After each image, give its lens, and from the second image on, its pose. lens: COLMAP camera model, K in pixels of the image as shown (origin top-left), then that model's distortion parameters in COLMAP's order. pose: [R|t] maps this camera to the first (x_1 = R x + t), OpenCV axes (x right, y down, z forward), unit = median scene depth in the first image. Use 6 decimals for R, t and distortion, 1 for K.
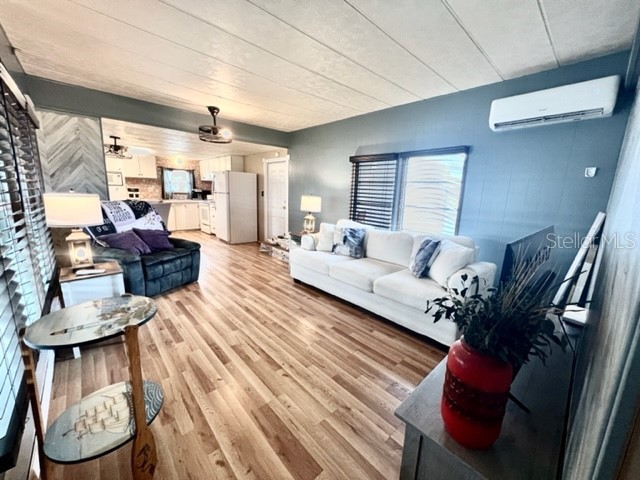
lens RADIAL K [[254.8, 0, 321.0], [0, 254.8, 239.9], [0, 0, 1]] dist [-0.001844, 0.000644]
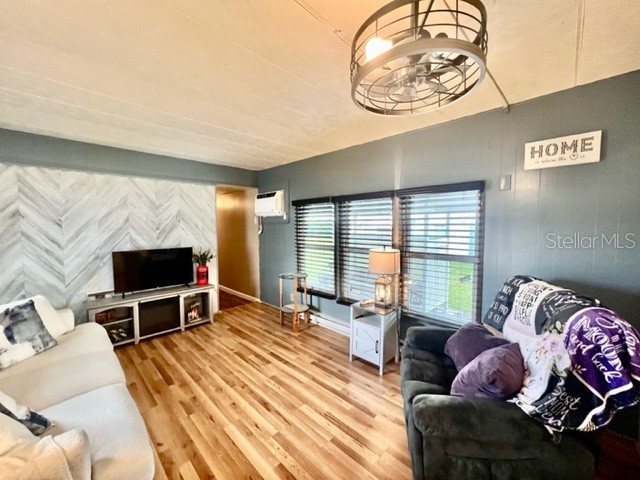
lens RADIAL K [[254.8, 0, 321.1], [0, 254.8, 241.2], [0, 0, 1]] dist [-0.001844, 0.000644]
pose [[-0.998043, -0.025335, -0.057162, -0.326738], [-0.038697, 0.968383, 0.246447, -0.317321], [0.049111, 0.248177, -0.967469, 1.332305]]
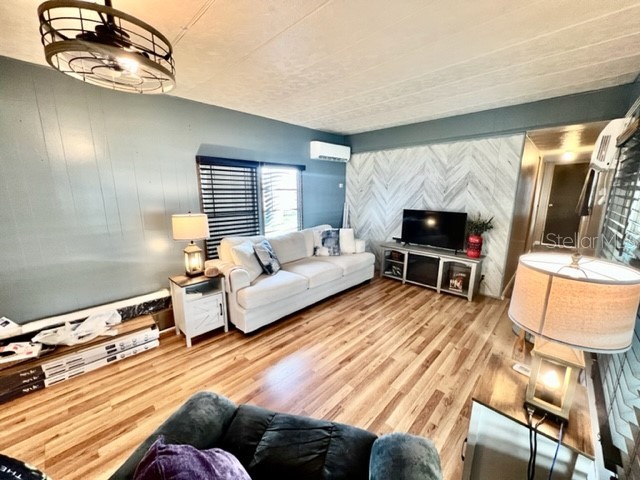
lens RADIAL K [[254.8, 0, 320.9], [0, 254.8, 240.6], [0, 0, 1]] dist [-0.001844, 0.000644]
pose [[-0.058399, -0.229497, 0.971556, -0.805260], [0.184907, 0.953890, 0.236438, -0.238529], [-0.981019, 0.193455, -0.013270, 0.840901]]
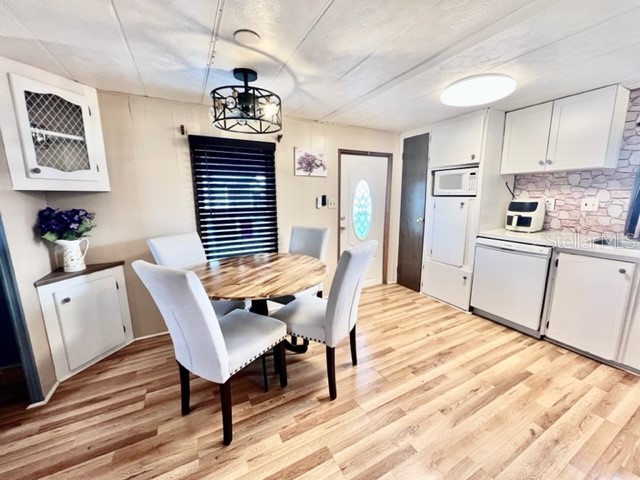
lens RADIAL K [[254.8, 0, 321.0], [0, 254.8, 240.9], [0, 0, 1]] dist [-0.001844, 0.000644]
pose [[-0.253228, 0.145824, -0.956353, -0.588752], [-0.177869, 0.964702, 0.194195, -0.341860], [0.950914, 0.219281, -0.218352, 1.659059]]
